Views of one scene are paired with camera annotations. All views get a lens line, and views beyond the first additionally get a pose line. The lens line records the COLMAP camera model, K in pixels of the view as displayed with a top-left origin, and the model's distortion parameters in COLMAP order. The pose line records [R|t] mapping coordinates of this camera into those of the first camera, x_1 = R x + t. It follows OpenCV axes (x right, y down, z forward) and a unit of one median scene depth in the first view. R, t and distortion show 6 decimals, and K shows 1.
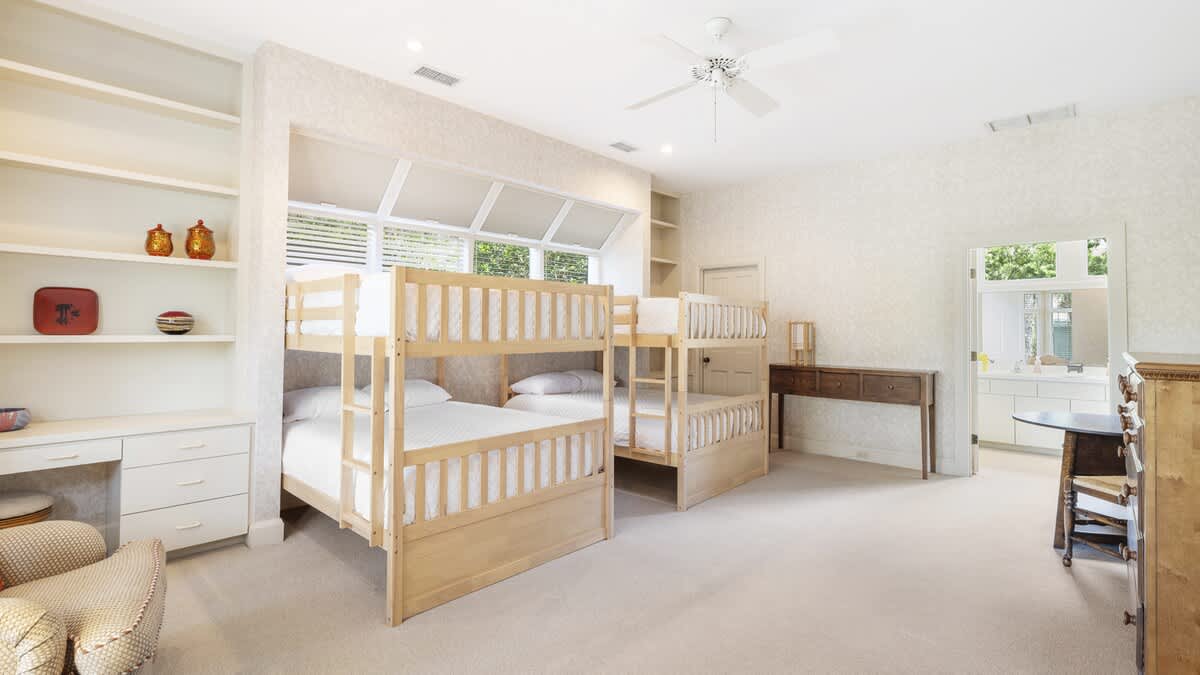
lens RADIAL K [[538.4, 0, 569.2], [0, 538.4, 319.1], [0, 0, 1]] dist [-0.001407, -0.000358]
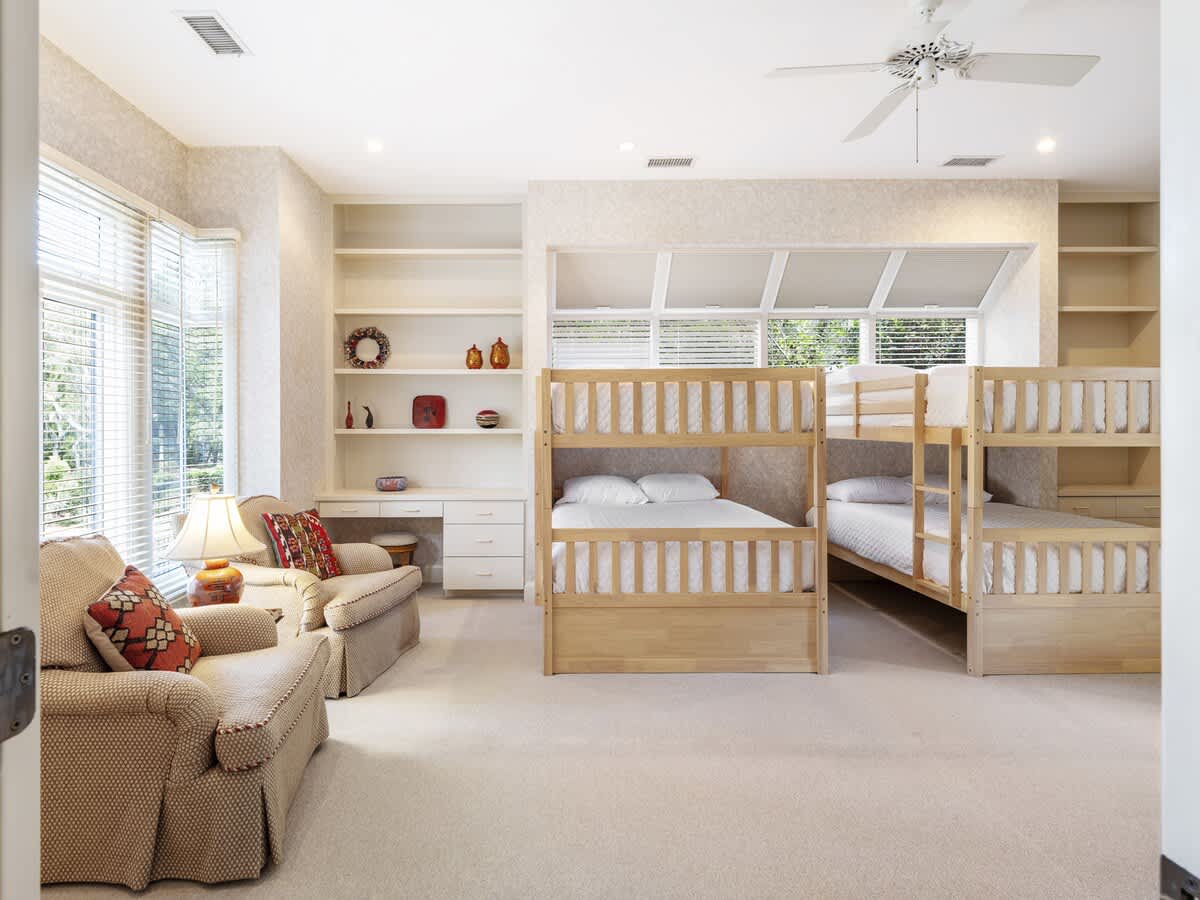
lens RADIAL K [[634.9, 0, 561.7], [0, 634.9, 427.3], [0, 0, 1]] dist [0.006389, -0.000260]
pose [[0.712117, -0.002446, -0.702056, 0.451691], [0.021129, 0.999616, 0.017949, 0.002771], [0.701743, -0.027616, 0.711895, 0.033079]]
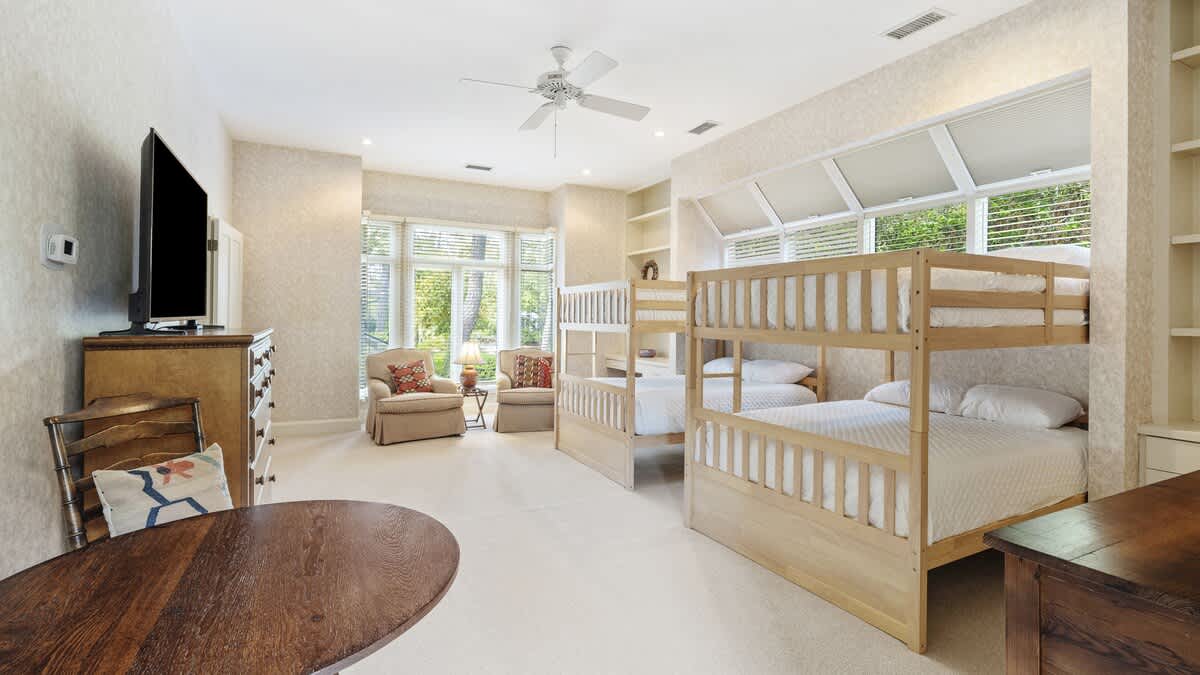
lens RADIAL K [[538.4, 0, 596.1], [0, 538.4, 335.5], [0, 0, 1]] dist [-0.001407, -0.000358]
pose [[-0.303085, 0.031299, -0.952449, 1.193516], [0.014828, 0.999494, 0.028127, 0.021267], [0.952848, -0.005599, -0.303396, 1.229836]]
